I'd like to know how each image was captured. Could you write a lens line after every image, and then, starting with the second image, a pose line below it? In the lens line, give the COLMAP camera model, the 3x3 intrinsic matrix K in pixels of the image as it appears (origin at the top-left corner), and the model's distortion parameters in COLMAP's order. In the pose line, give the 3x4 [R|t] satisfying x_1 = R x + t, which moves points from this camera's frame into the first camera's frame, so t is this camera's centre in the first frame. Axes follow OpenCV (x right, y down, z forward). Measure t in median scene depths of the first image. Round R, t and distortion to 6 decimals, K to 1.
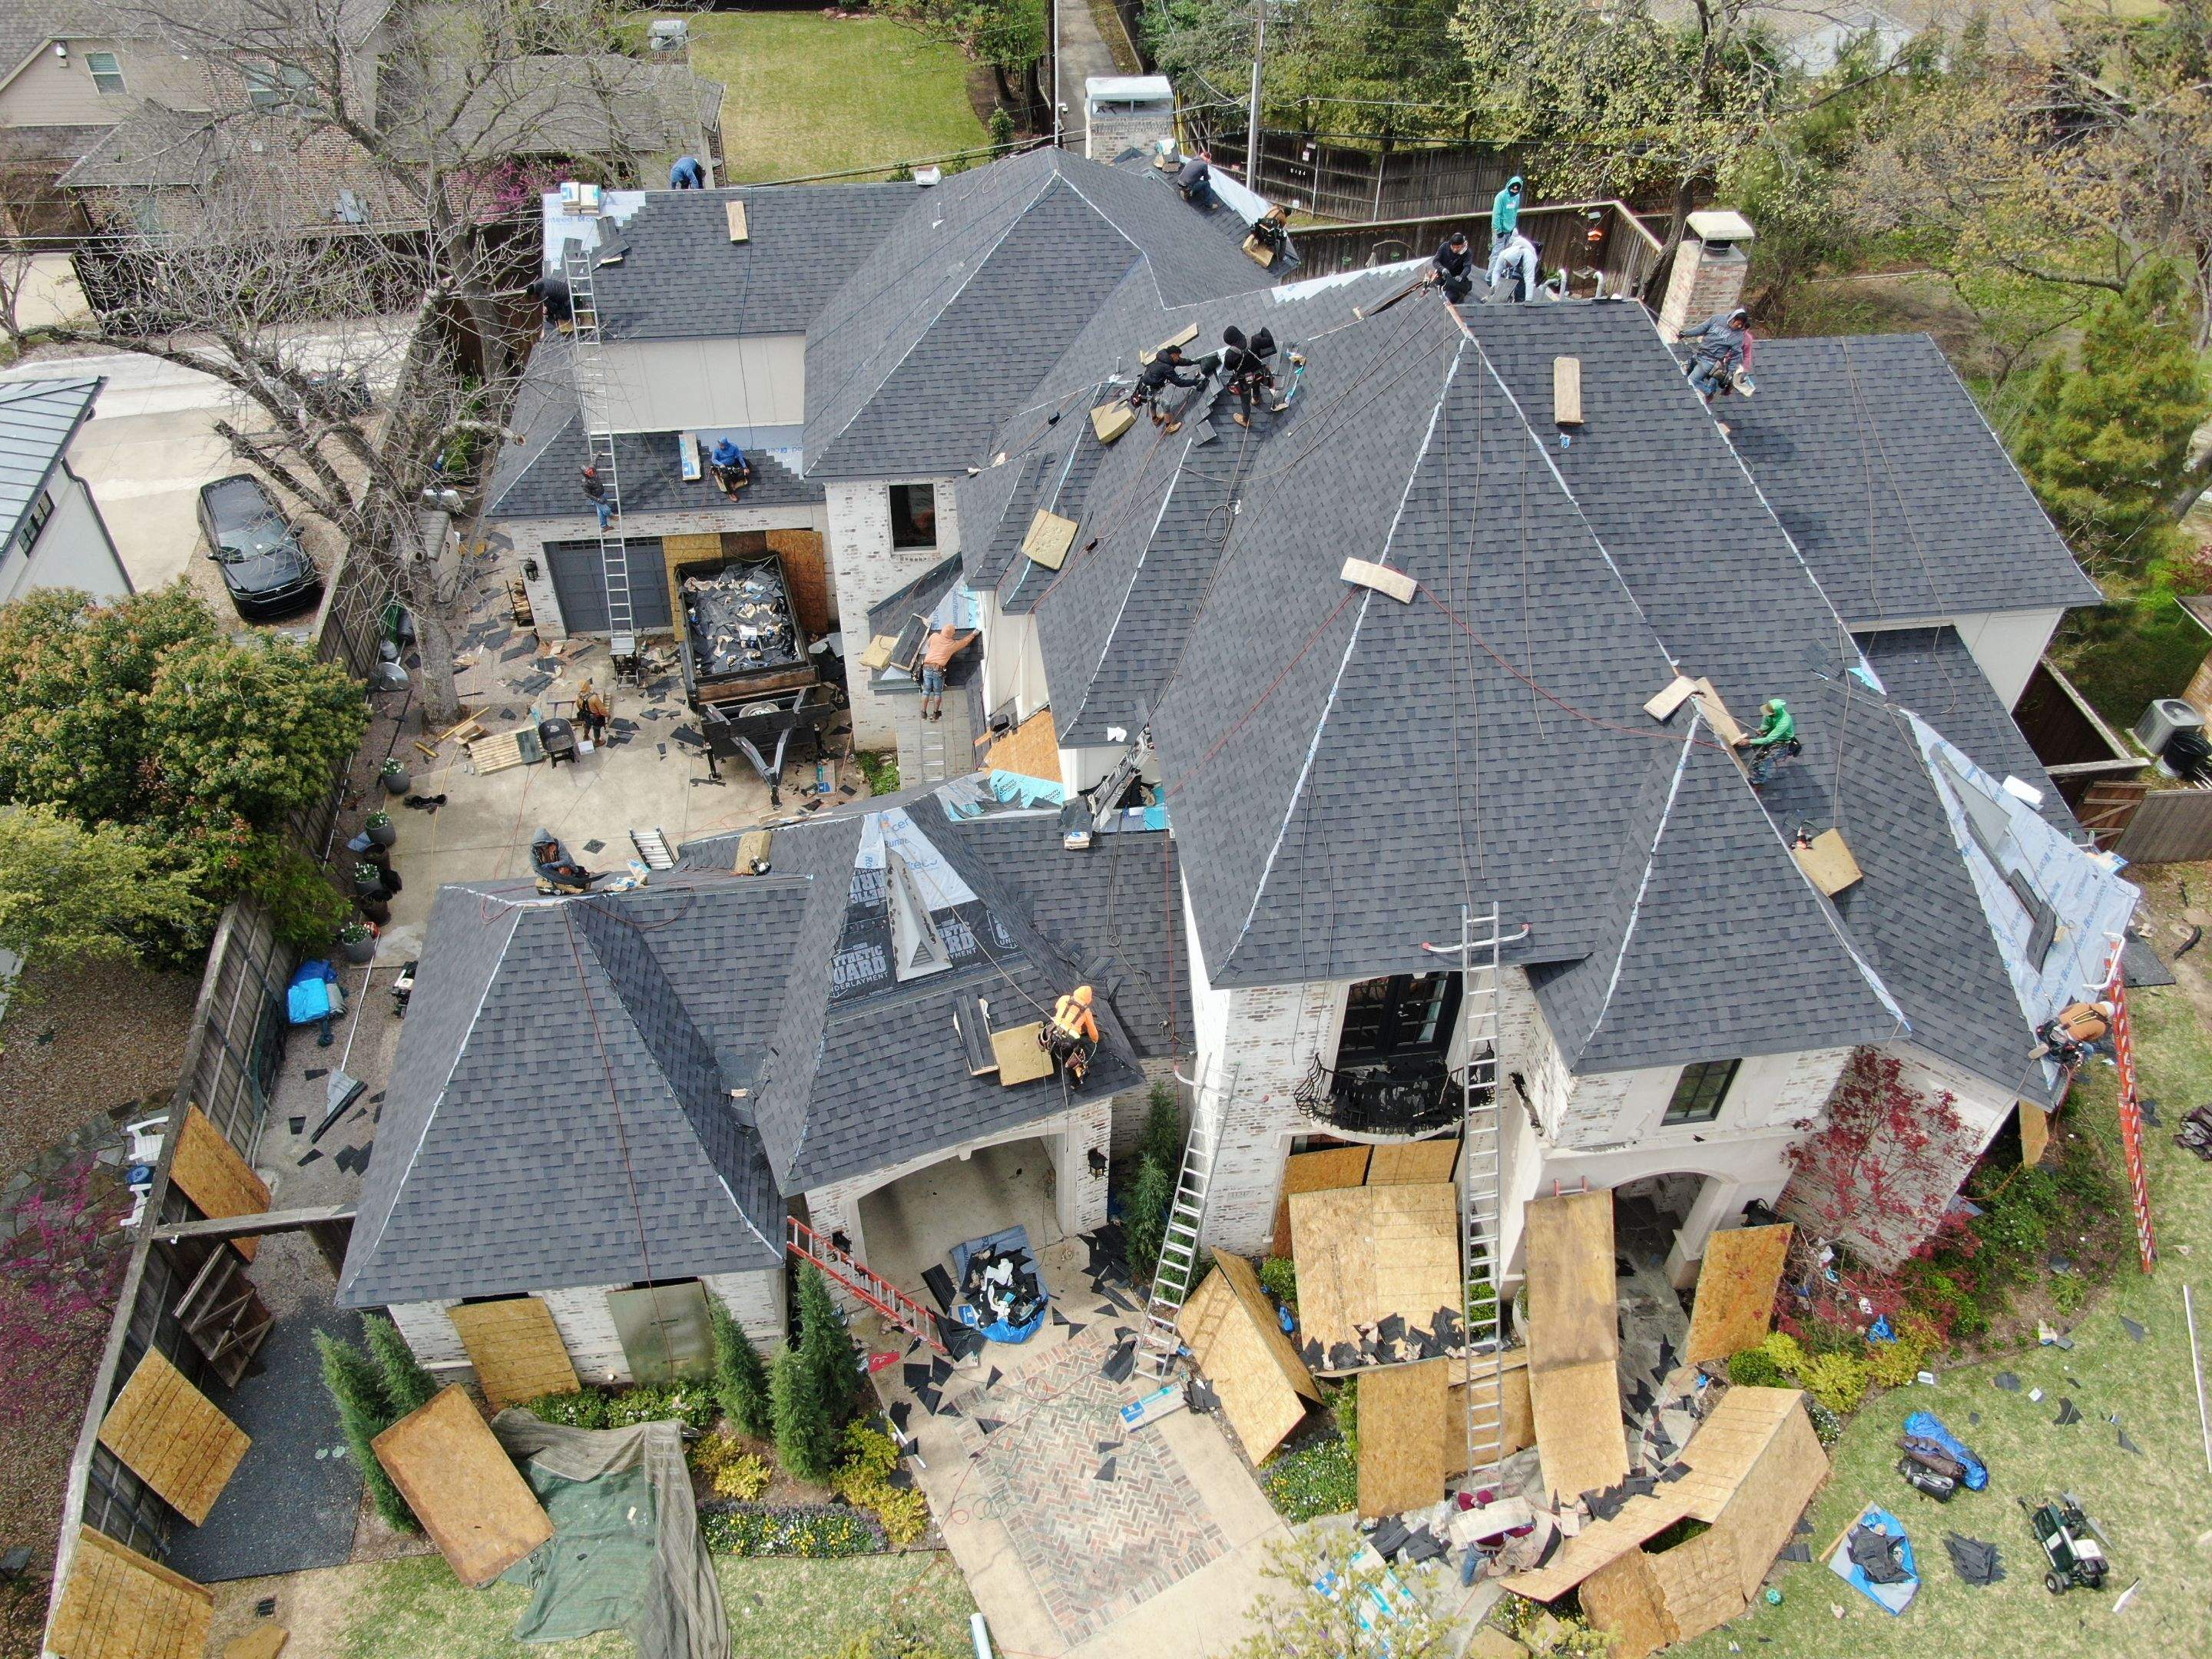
lens RADIAL K [[1594.7, 0, 1104.8], [0, 1594.7, 839.3], [0, 0, 1]] dist [-0.013638, -0.009227]
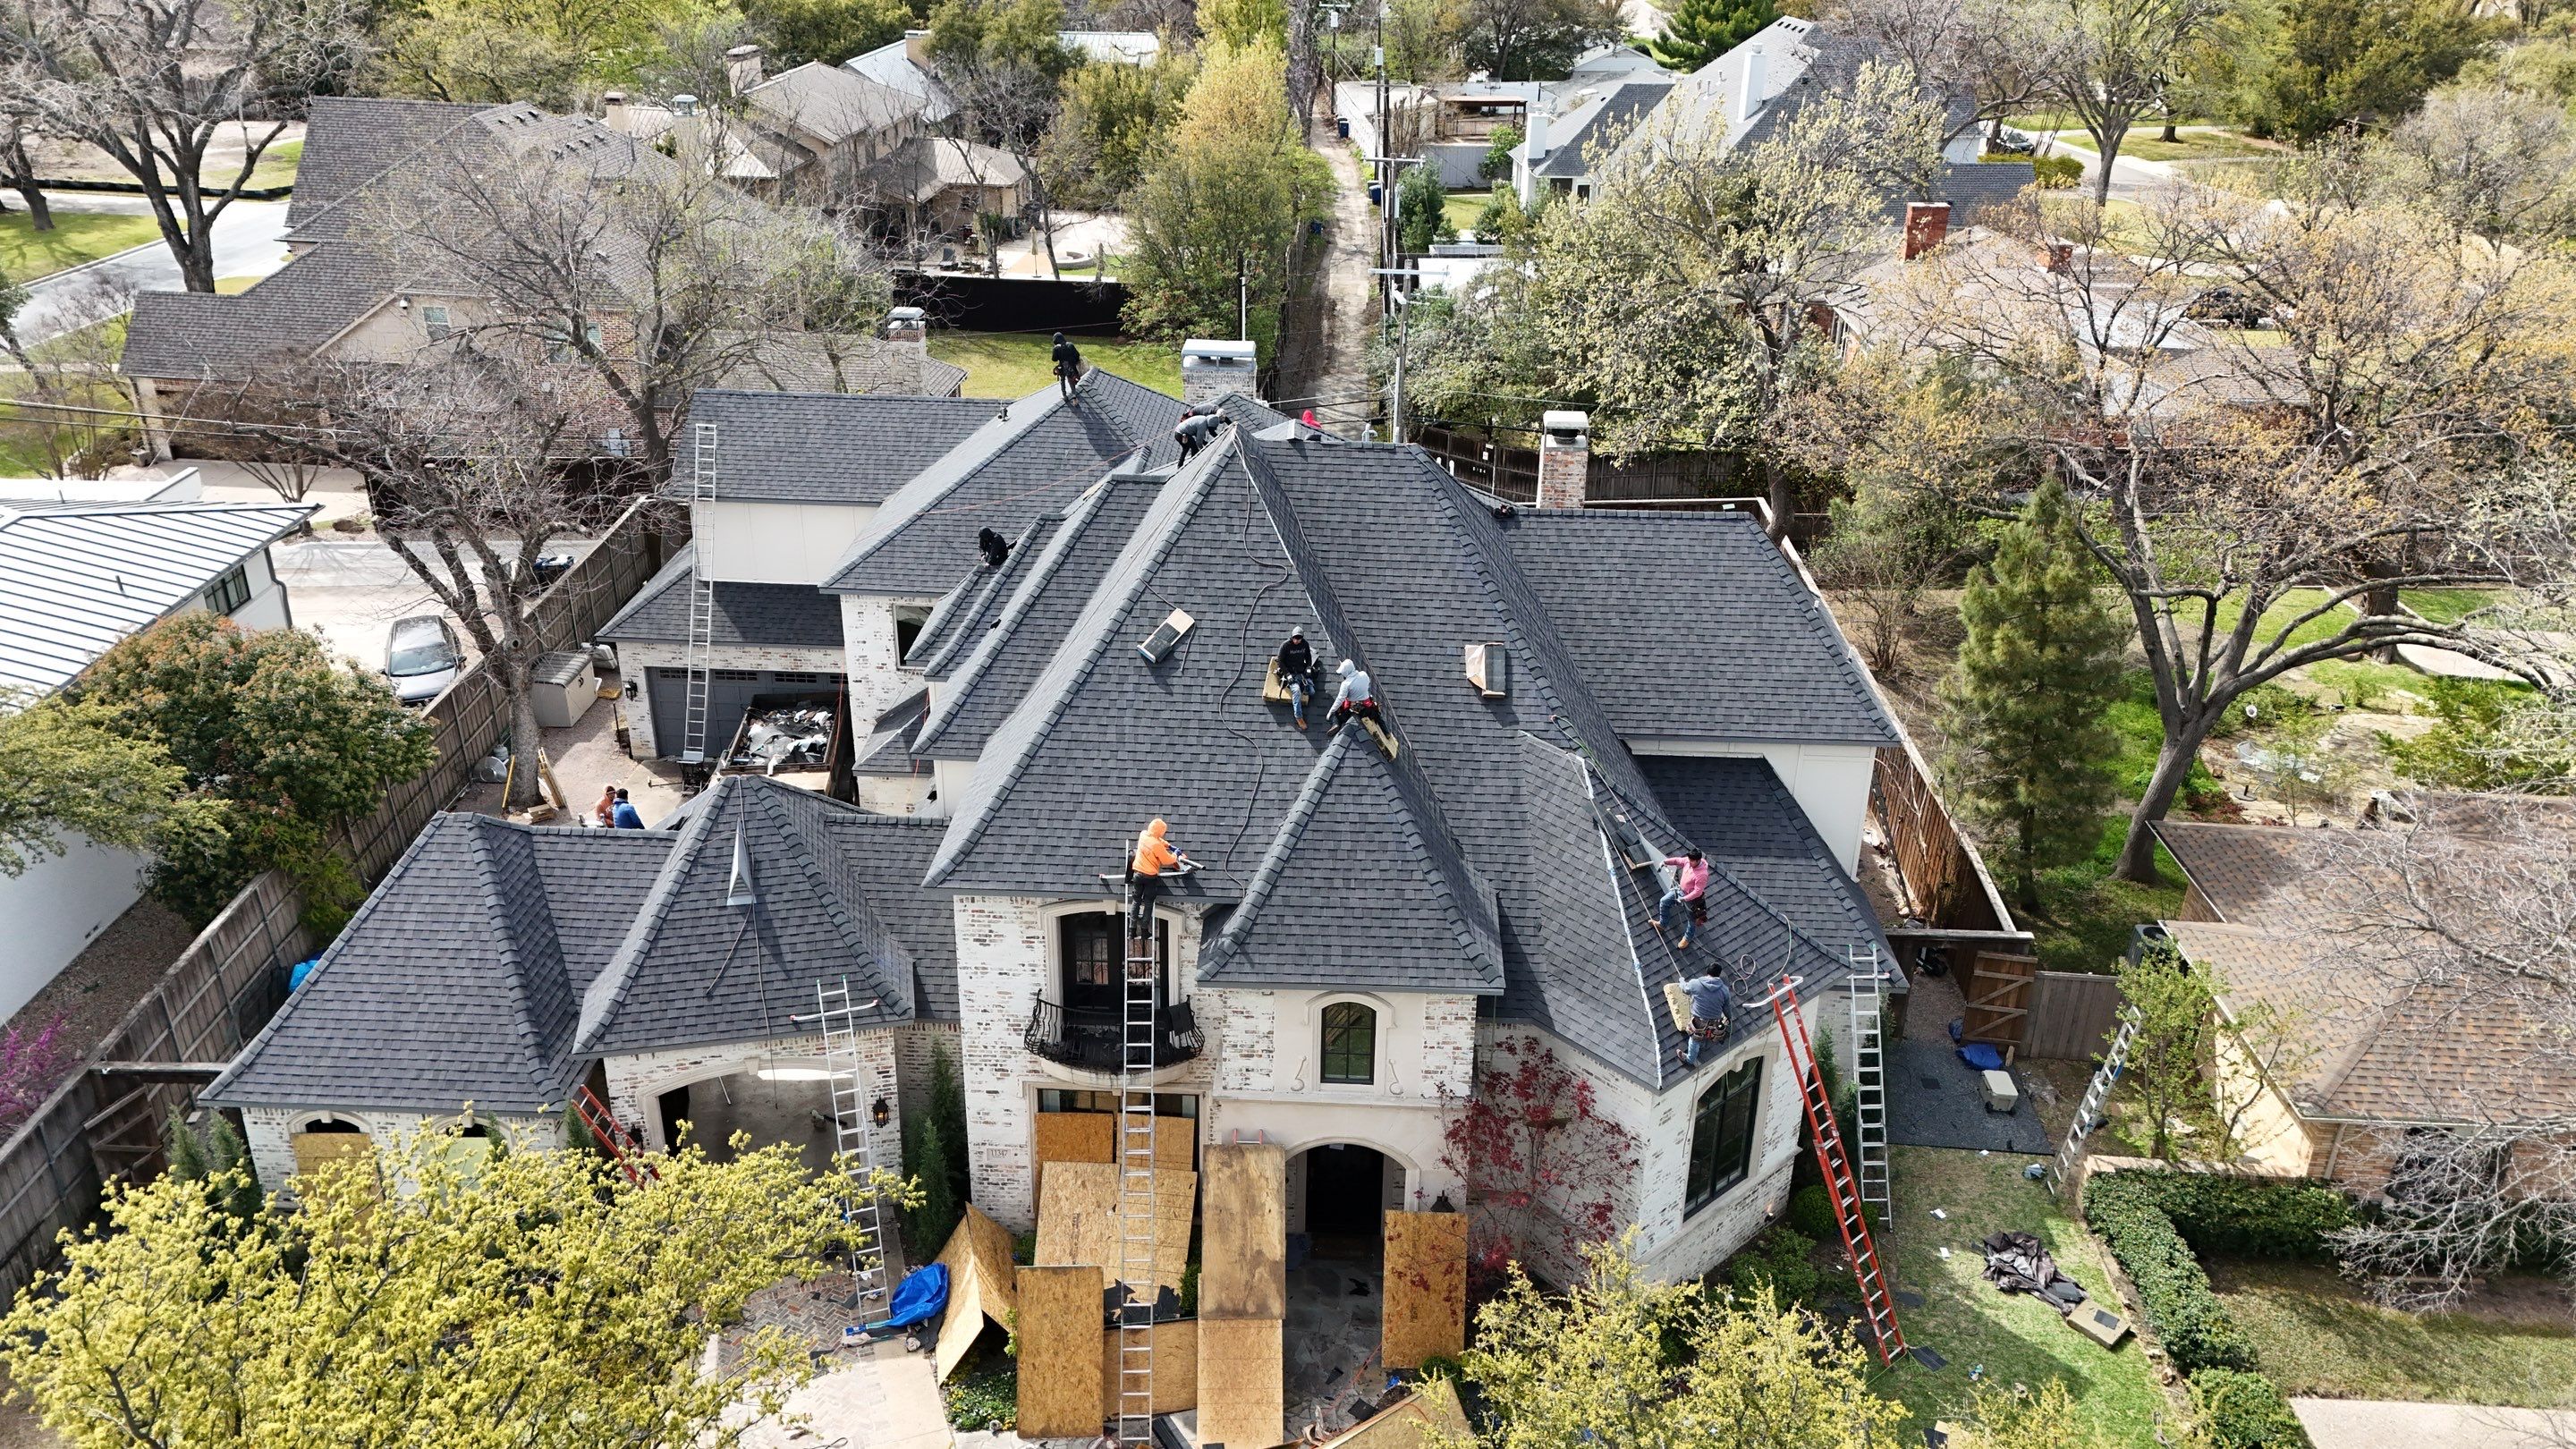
lens RADIAL K [[1892.8, 0, 1288.0], [0, 1892.8, 724.5], [0, 0, 1]] dist [0.130086, -0.207472]
pose [[0.985020, 0.070948, -0.157169, 0.465690], [-0.117398, 0.943507, -0.309857, 0.324709], [0.126306, 0.323667, 0.937703, -0.320465]]
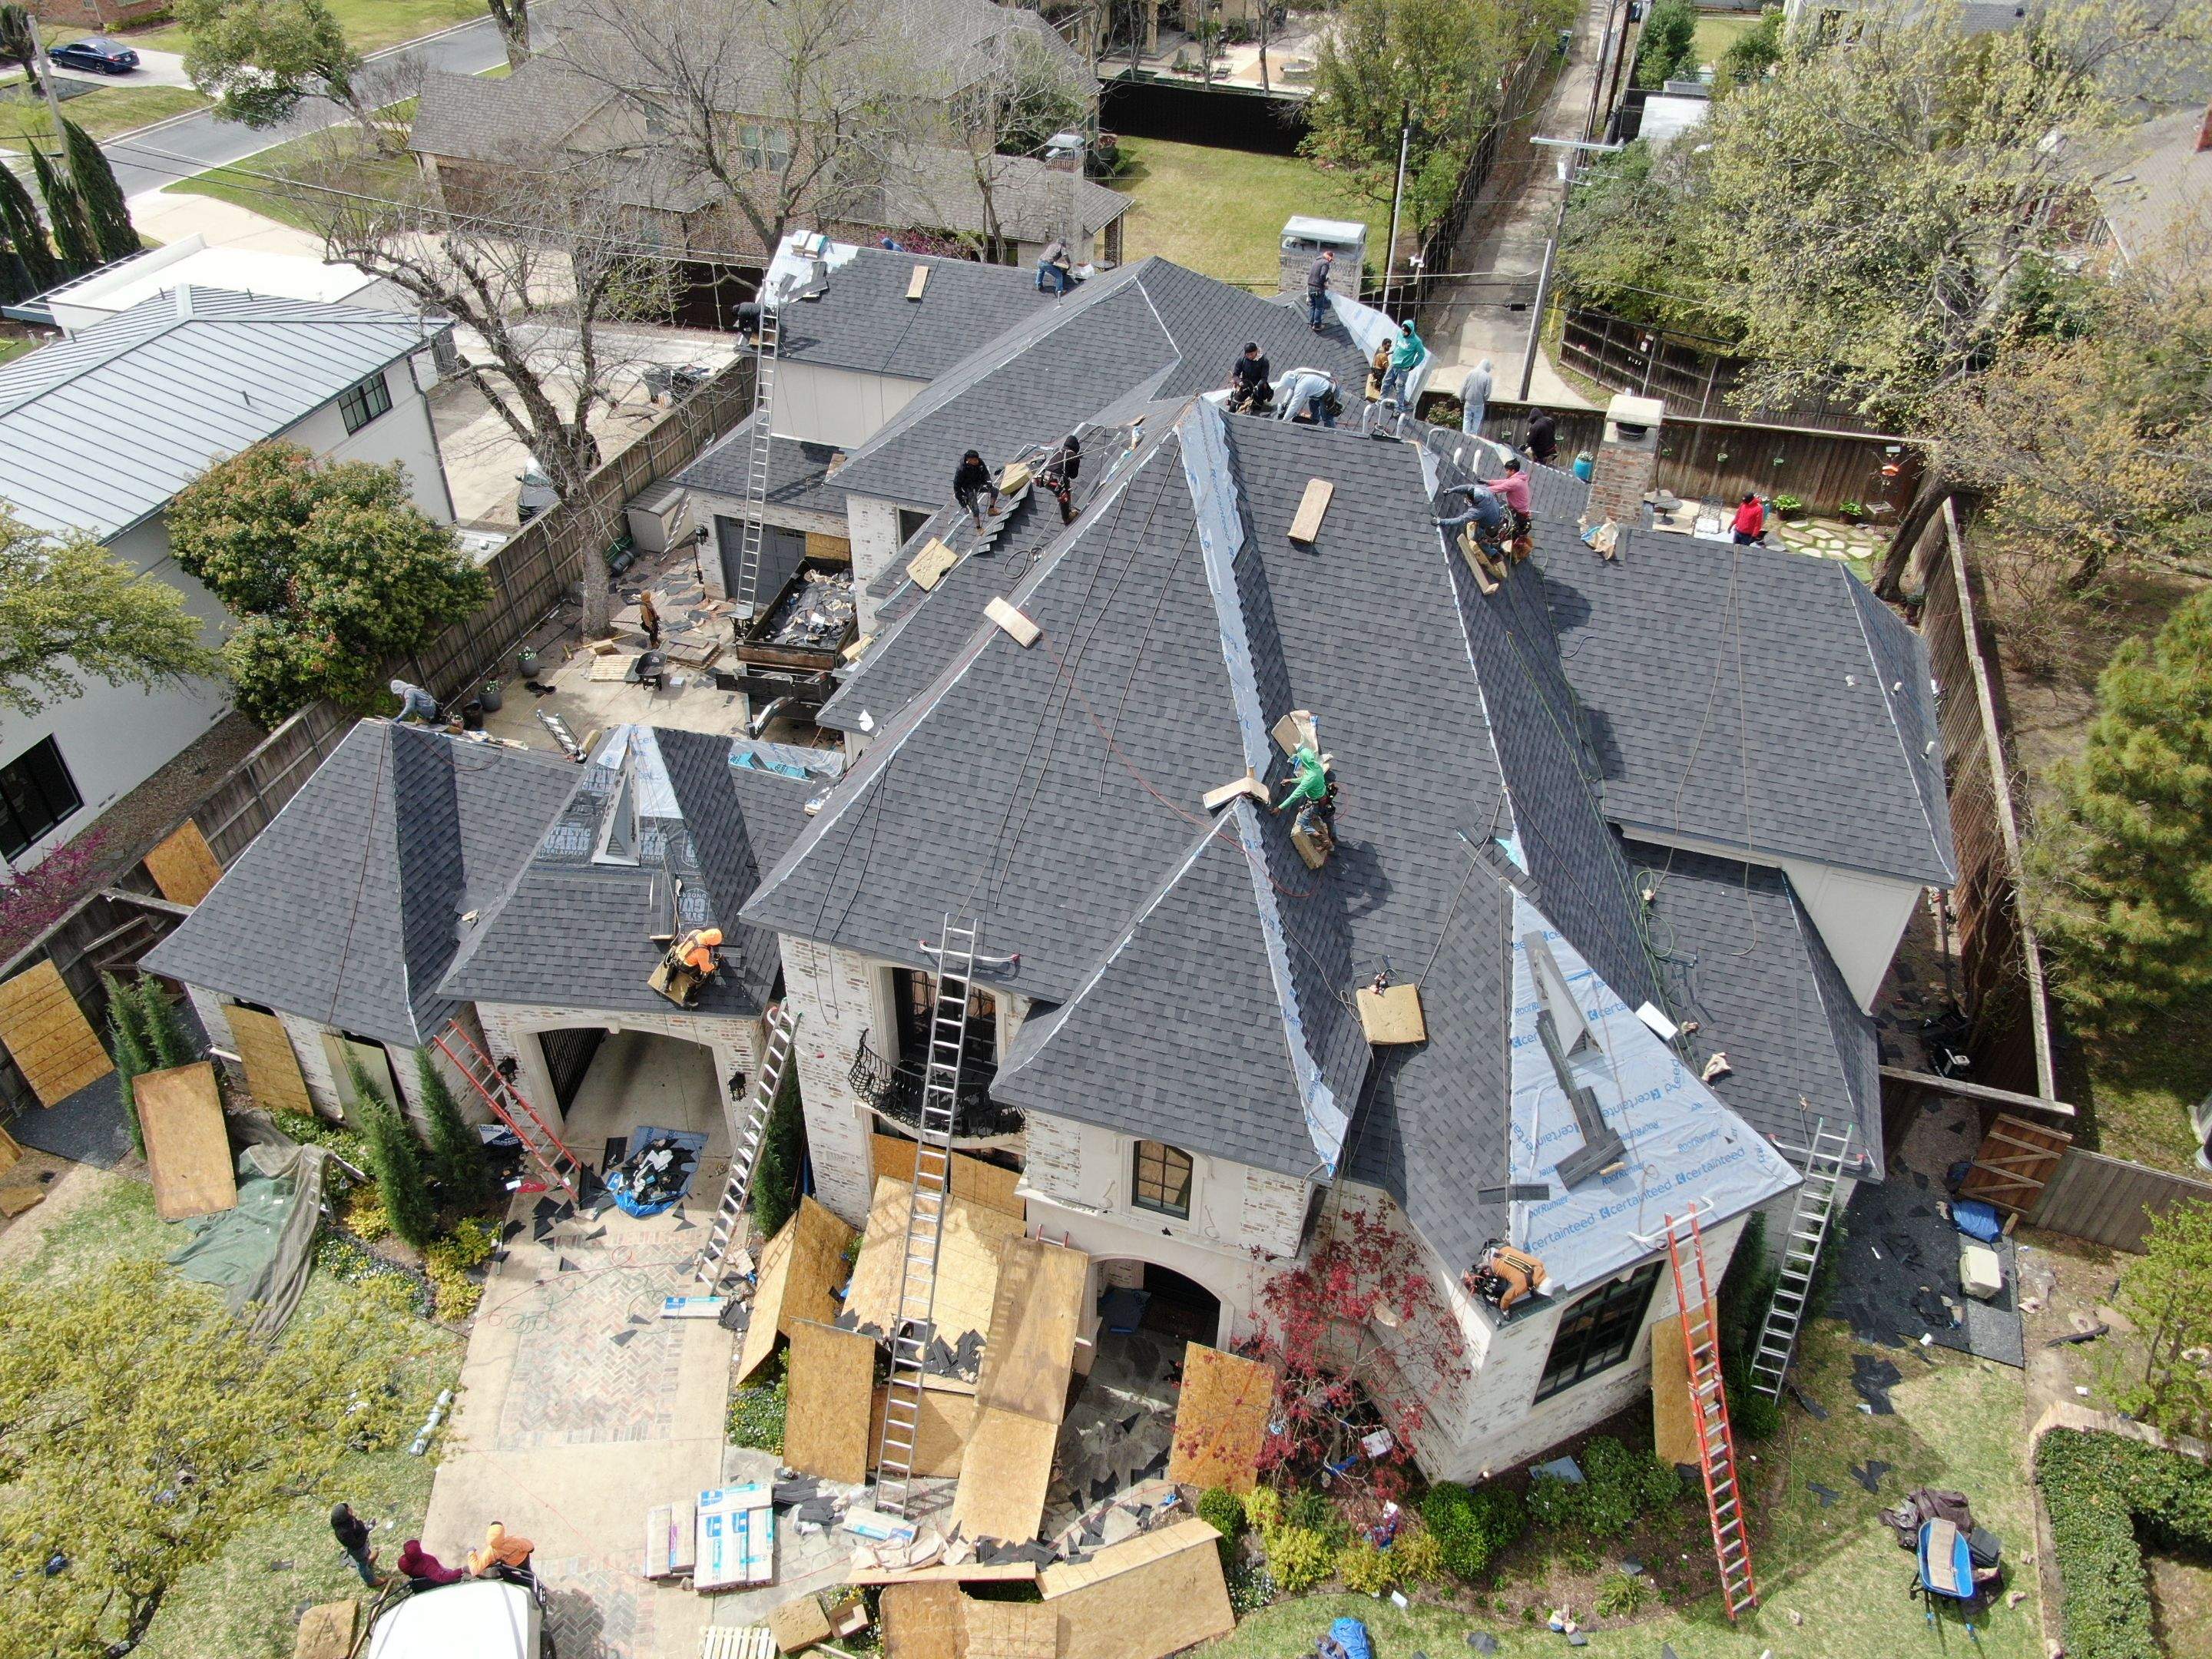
lens RADIAL K [[1595.5, 0, 1091.2], [0, 1595.5, 836.4], [0, 0, 1]] dist [-0.017780, 0.005638]
pose [[0.896960, 0.271827, -0.348674, 0.550695], [-0.302528, 0.952472, -0.035701, 0.000925], [0.322397, 0.137505, 0.936564, 0.007332]]
